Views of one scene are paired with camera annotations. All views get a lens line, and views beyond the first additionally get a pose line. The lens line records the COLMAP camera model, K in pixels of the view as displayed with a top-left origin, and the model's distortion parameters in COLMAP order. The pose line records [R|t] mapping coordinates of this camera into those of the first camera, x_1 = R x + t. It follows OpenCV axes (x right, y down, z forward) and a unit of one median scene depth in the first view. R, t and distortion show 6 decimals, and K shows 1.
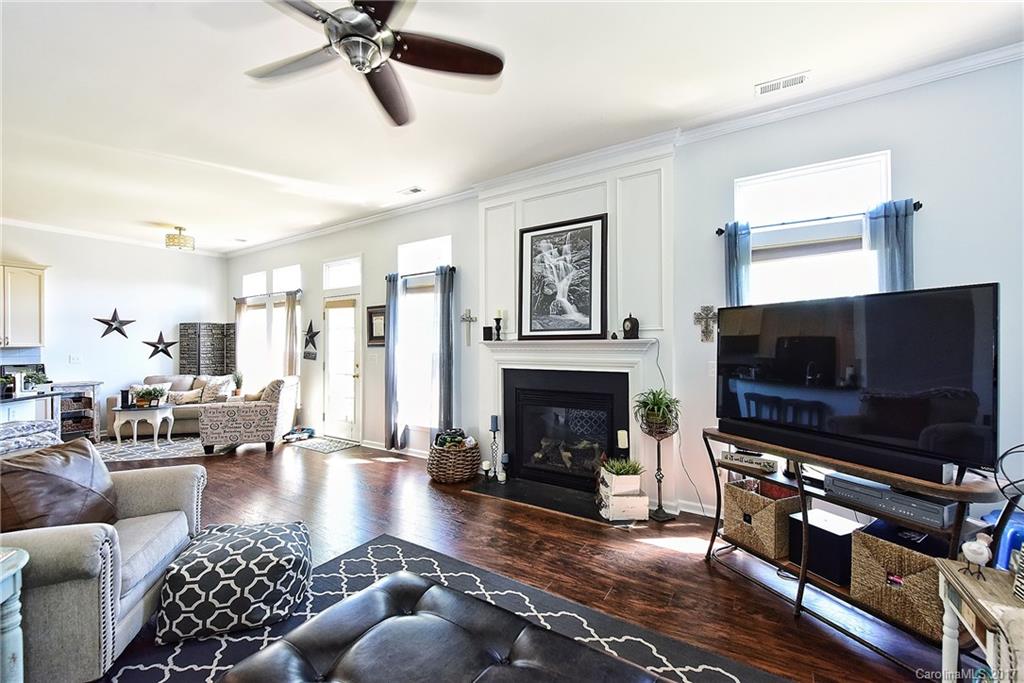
lens RADIAL K [[403.4, 0, 510.7], [0, 403.4, 340.4], [0, 0, 1]] dist [0.000913, -0.001000]
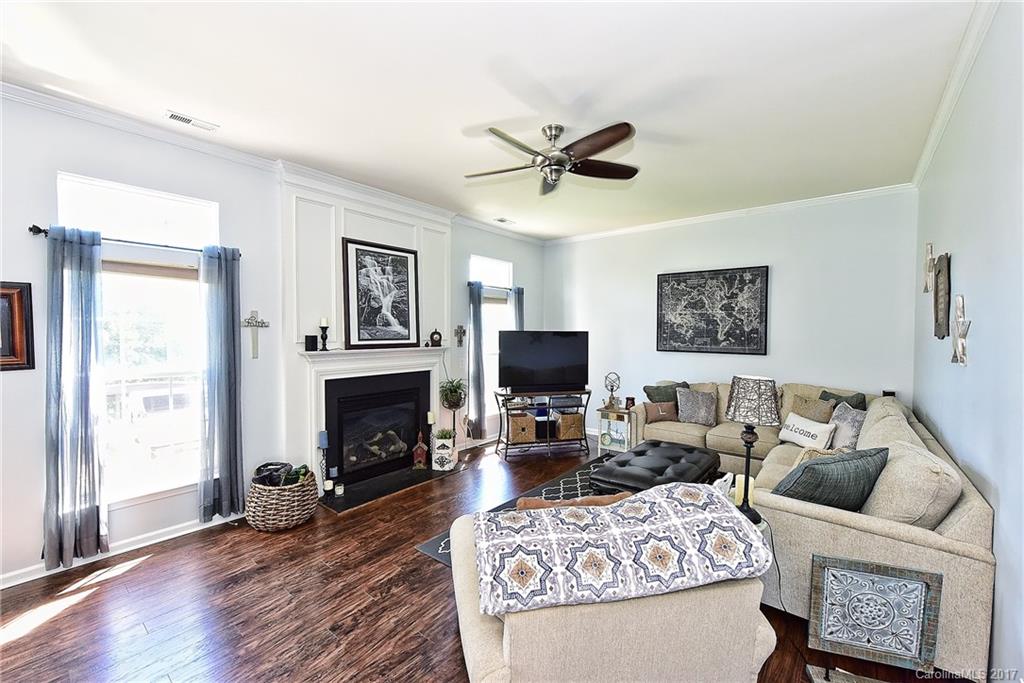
lens RADIAL K [[426.7, 0, 510.3], [0, 426.7, 343.6], [0, 0, 1]] dist [0.001444, -0.000091]
pose [[0.116209, -0.023061, 0.992957, -0.956599], [-0.008563, 0.999670, 0.024219, -0.042778], [-0.993188, -0.011317, 0.115973, 0.460885]]
